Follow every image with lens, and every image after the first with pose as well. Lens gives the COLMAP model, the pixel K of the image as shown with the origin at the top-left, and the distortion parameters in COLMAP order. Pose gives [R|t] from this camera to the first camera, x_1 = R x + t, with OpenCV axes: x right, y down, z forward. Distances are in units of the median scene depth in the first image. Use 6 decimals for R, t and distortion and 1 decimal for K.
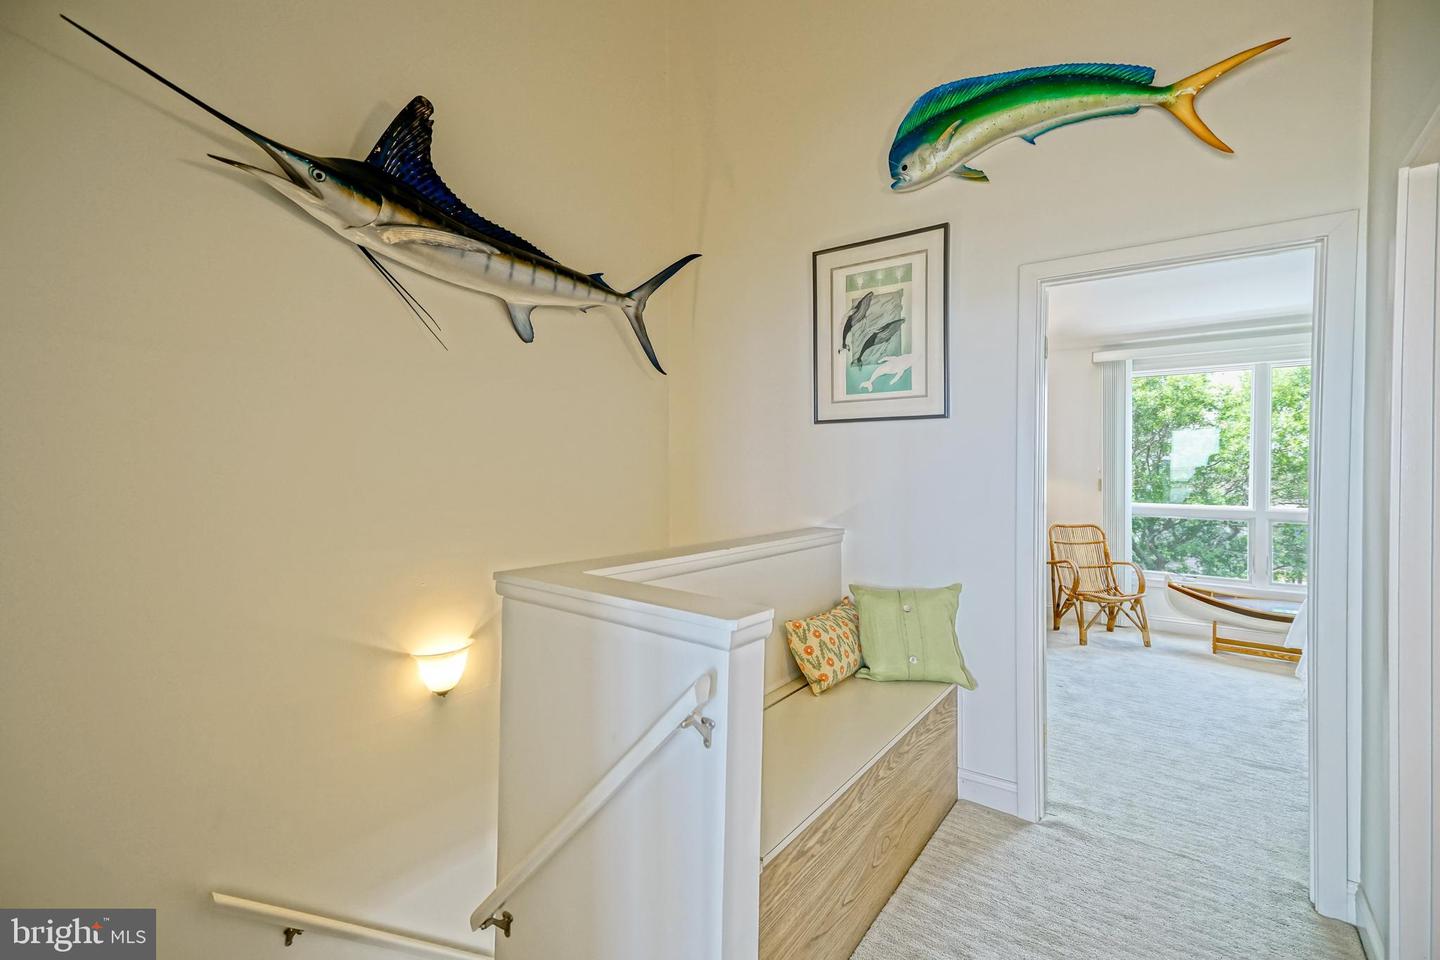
lens RADIAL K [[639.7, 0, 722.5], [0, 639.7, 477.5], [0, 0, 1]] dist [0.032849, -0.000545]
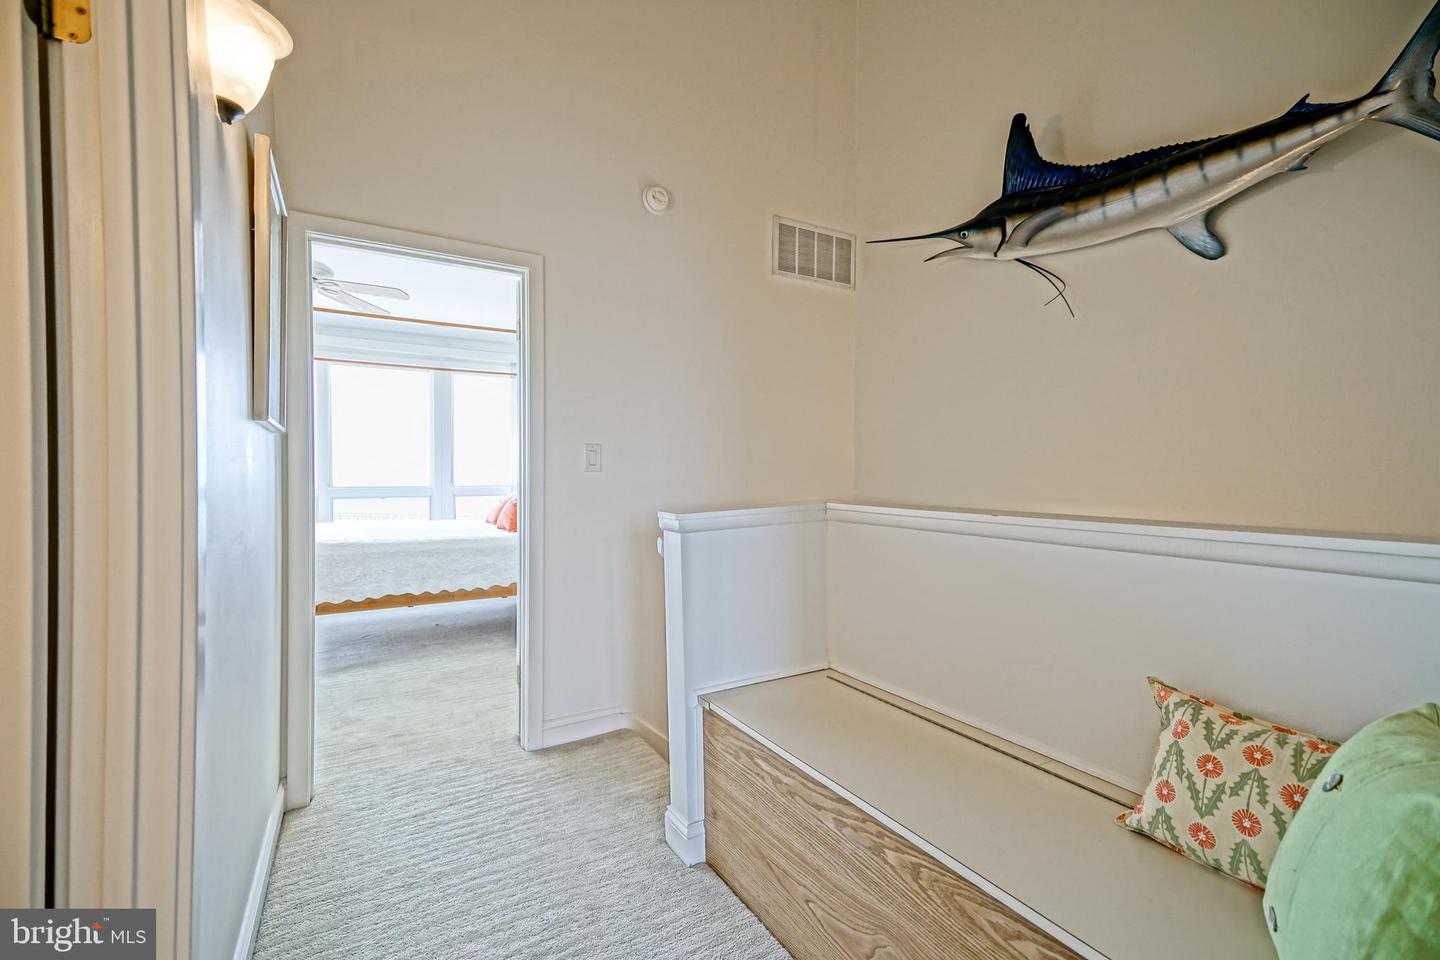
lens RADIAL K [[639.7, 0, 725.6], [0, 639.7, 480.1], [0, 0, 1]] dist [0.032849, -0.000545]
pose [[-0.402583, 0.004268, -0.915374, 0.865812], [-0.012899, 0.999863, 0.010335, 0.070868], [0.915293, 0.015968, -0.402472, 1.051636]]
